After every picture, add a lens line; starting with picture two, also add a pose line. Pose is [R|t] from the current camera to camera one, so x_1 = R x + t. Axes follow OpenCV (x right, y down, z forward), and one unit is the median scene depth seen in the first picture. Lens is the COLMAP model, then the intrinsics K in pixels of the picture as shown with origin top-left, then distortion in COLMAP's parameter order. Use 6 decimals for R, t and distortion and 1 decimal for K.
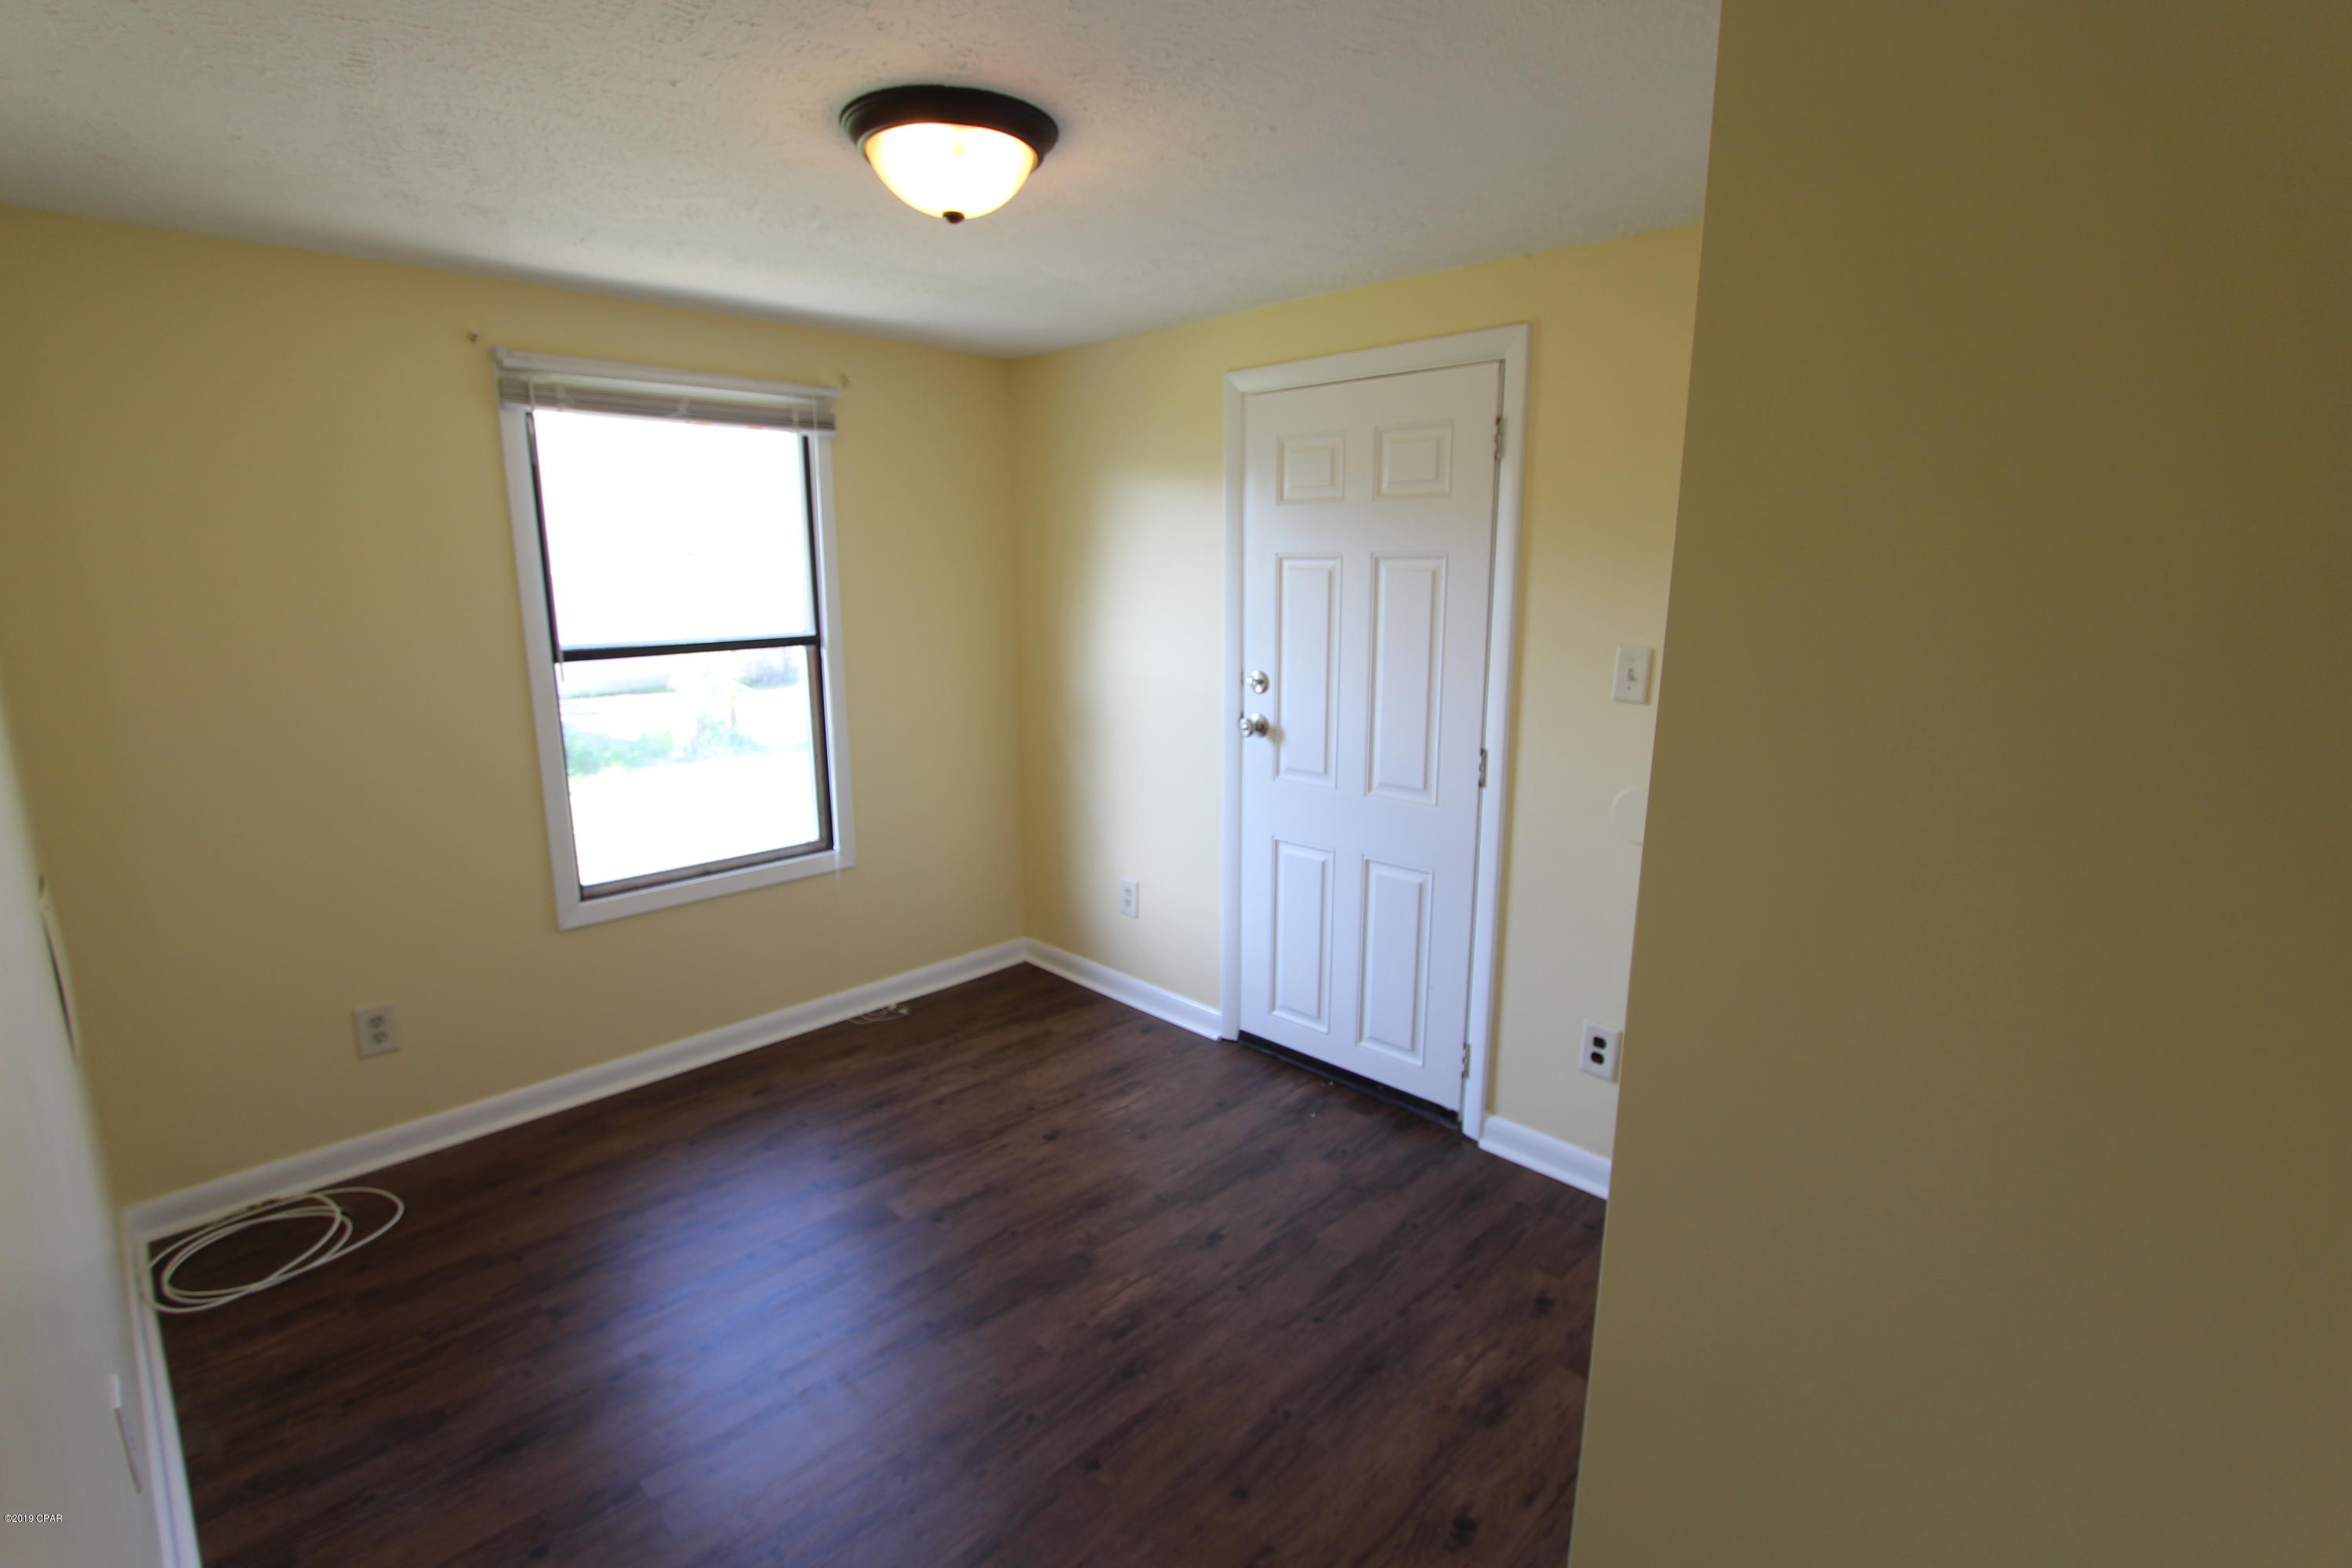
lens RADIAL K [[1086.2, 0, 1179.2], [0, 1086.2, 775.4], [0, 0, 1]] dist [-0.016818, 0.000241]
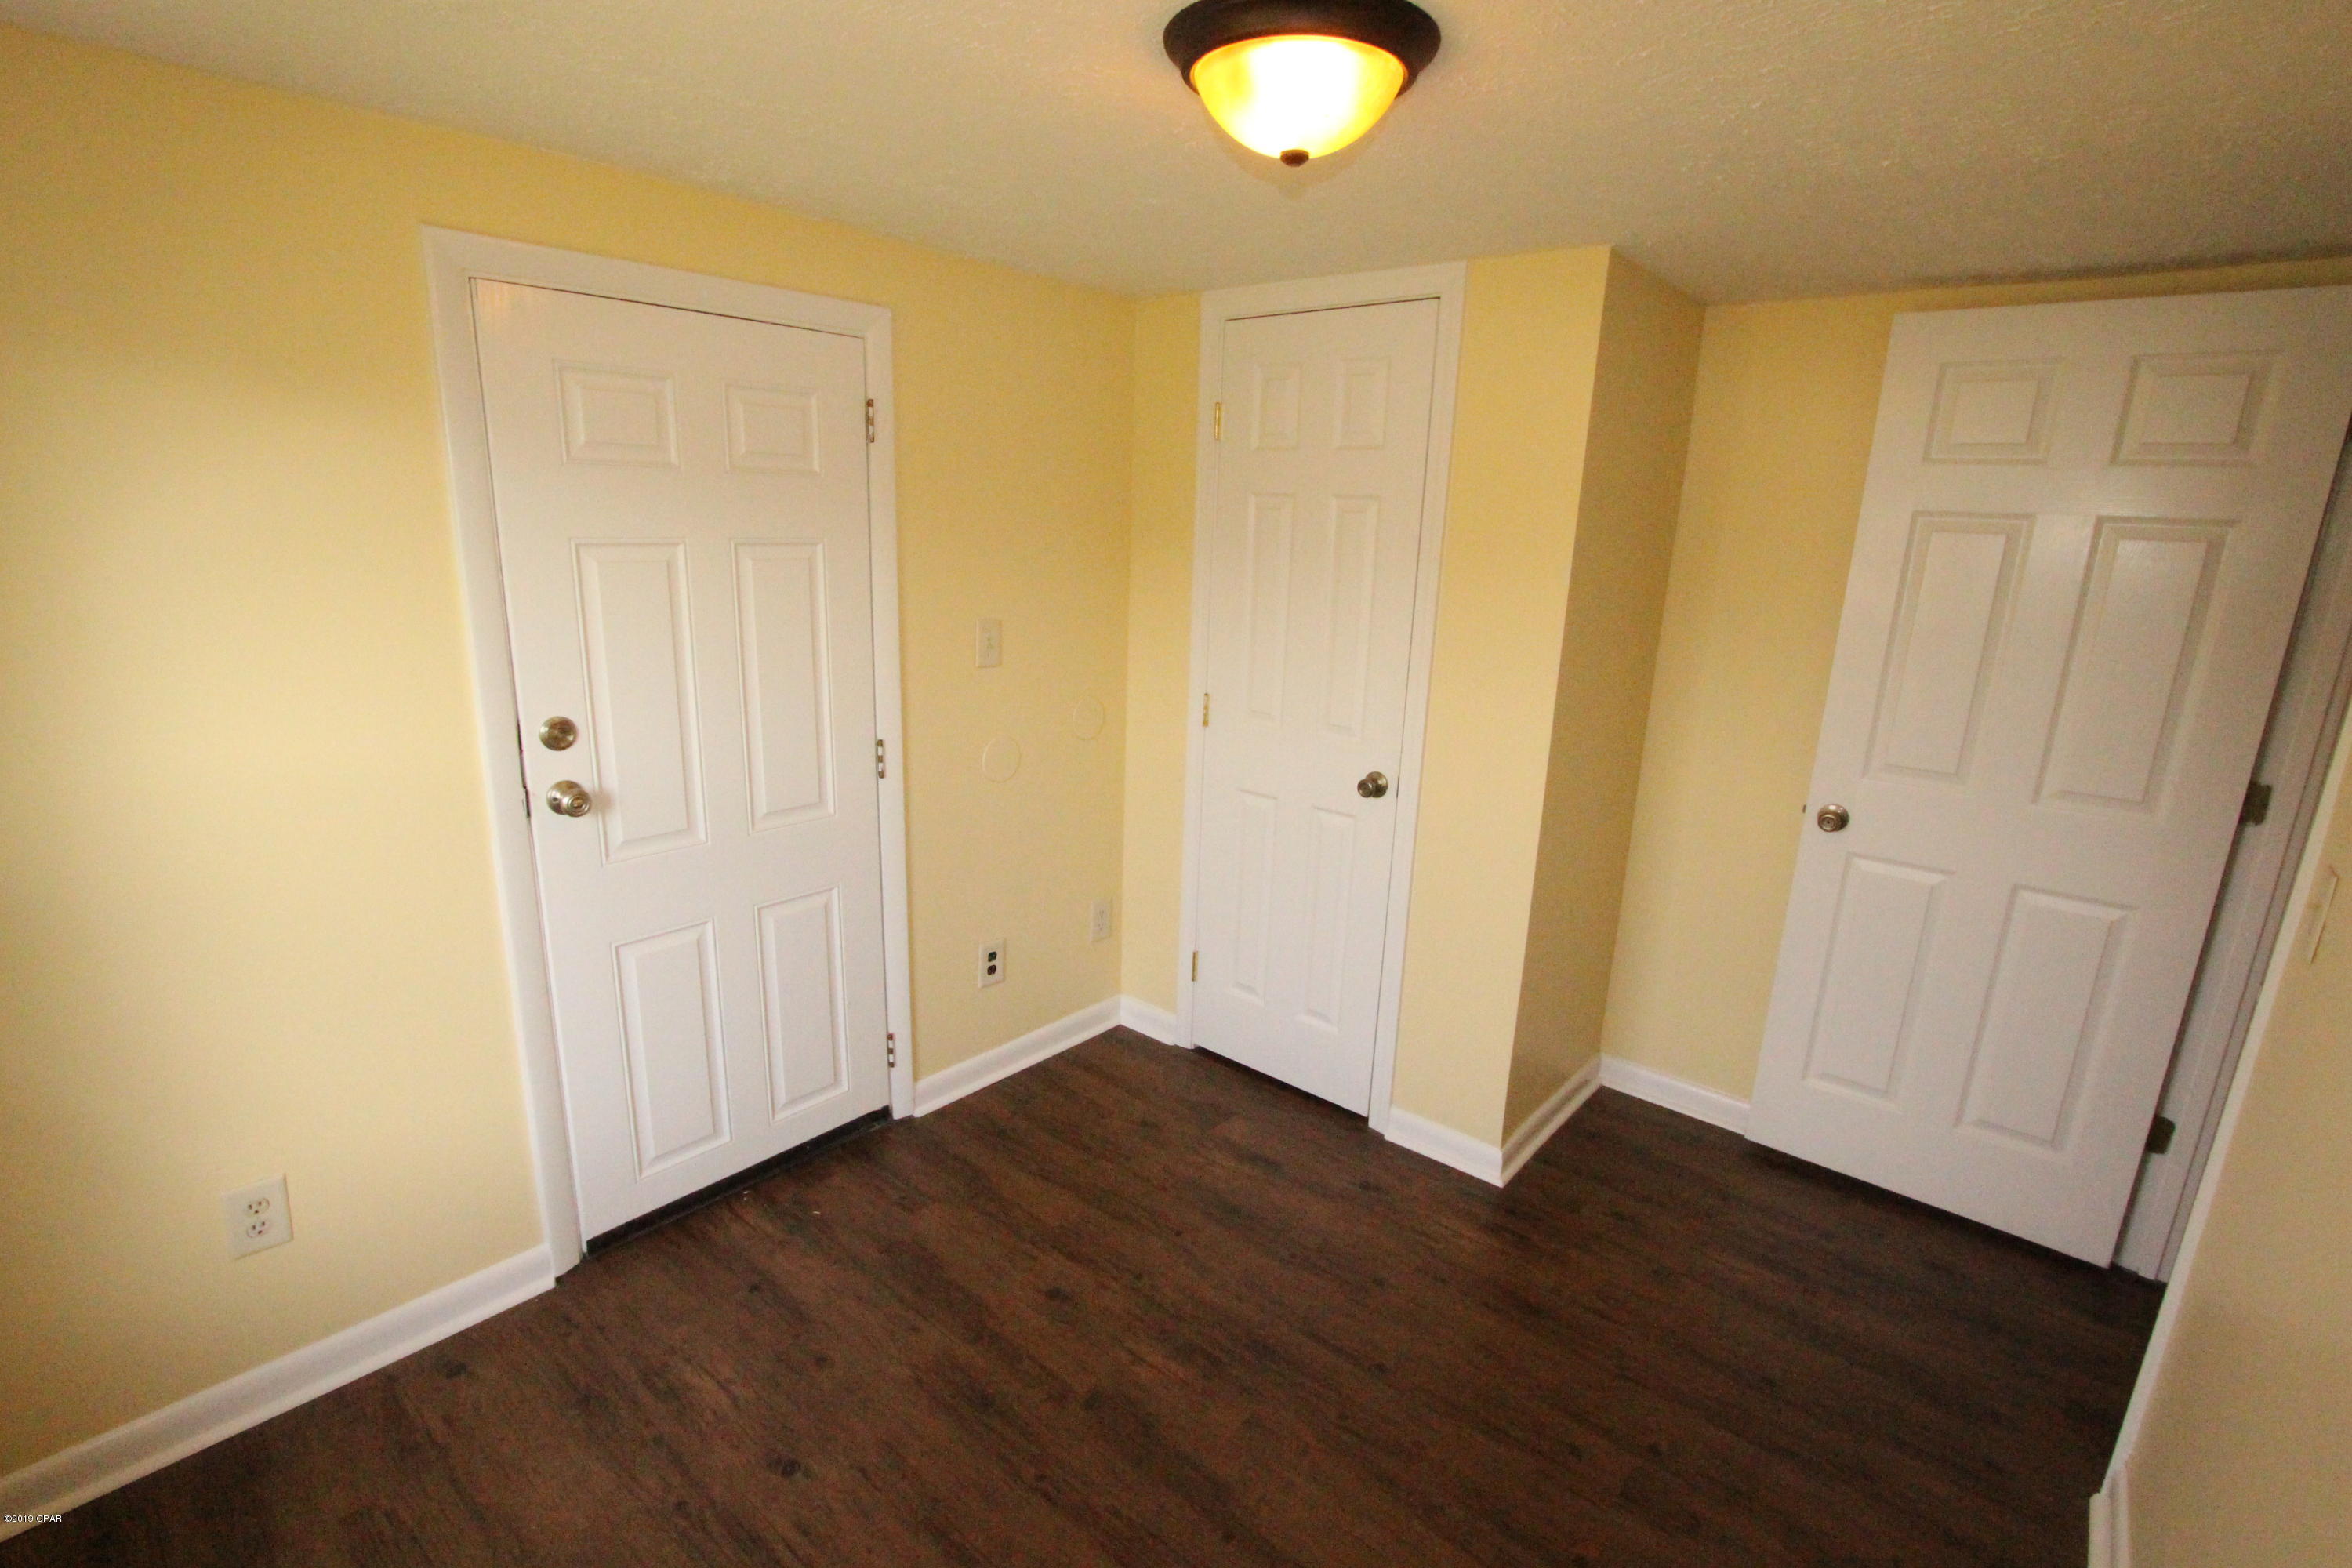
lens RADIAL K [[1086.2, 0, 1187.8], [0, 1086.2, 781.8], [0, 0, 1]] dist [-0.016818, 0.000241]
pose [[-0.061517, -0.248091, 0.966782, -0.726554], [0.156369, 0.954260, 0.254827, -0.203916], [-0.985781, 0.166851, -0.019909, 0.788862]]
